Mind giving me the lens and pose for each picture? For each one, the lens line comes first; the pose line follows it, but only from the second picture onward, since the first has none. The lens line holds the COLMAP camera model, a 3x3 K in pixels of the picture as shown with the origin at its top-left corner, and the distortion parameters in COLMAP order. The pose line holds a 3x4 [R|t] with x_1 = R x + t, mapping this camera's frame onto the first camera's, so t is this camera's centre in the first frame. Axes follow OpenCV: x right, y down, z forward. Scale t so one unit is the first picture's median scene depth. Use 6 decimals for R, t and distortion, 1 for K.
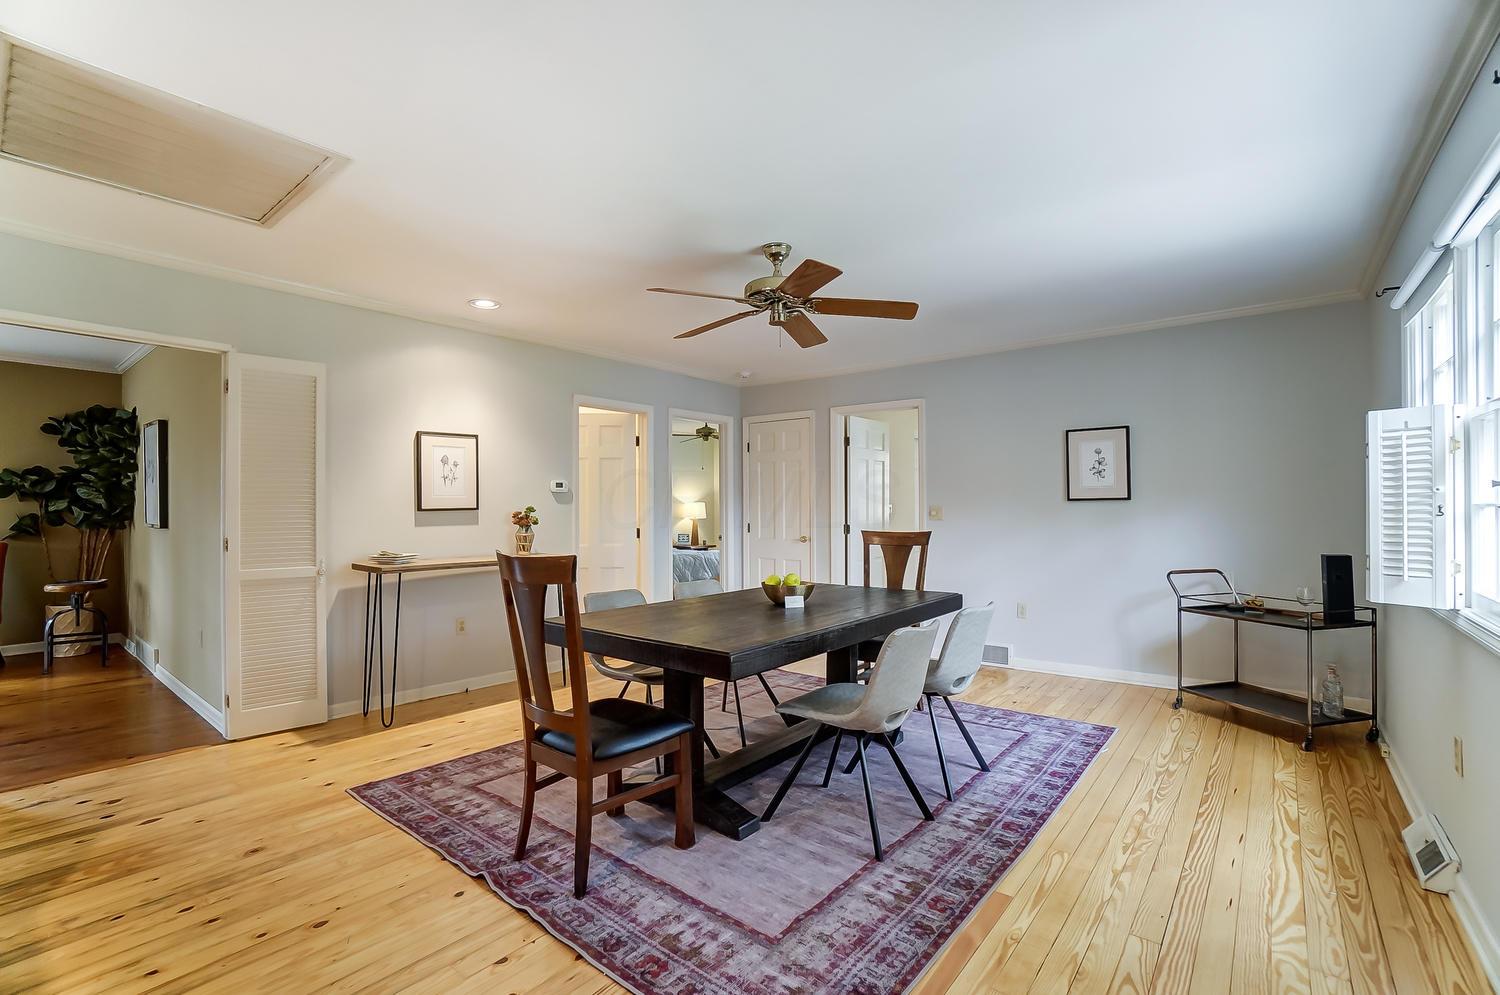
lens RADIAL K [[667.9, 0, 739.9], [0, 667.9, 506.1], [0, 0, 1]] dist [-0.057514, 0.019864]
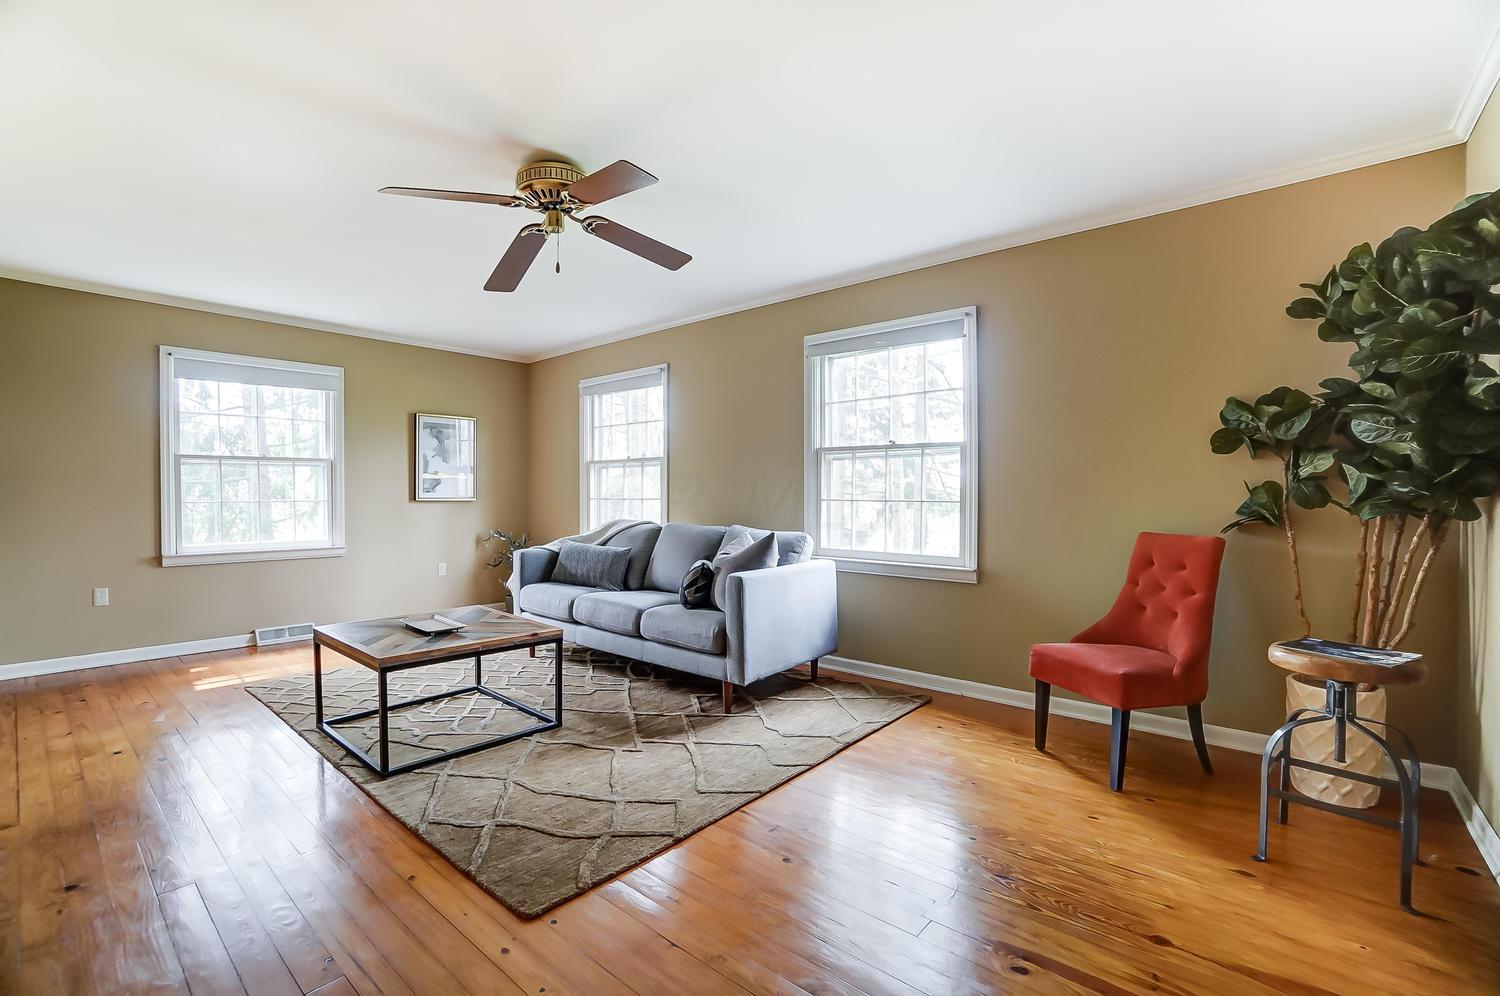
lens RADIAL K [[667.9, 0, 739.9], [0, 667.9, 506.6], [0, 0, 1]] dist [-0.057514, 0.019864]
pose [[-0.026776, 0.014703, -0.999533, -0.585953], [0.004562, 0.999883, 0.014586, 0.021388], [0.999631, -0.004170, -0.026840, 0.597417]]
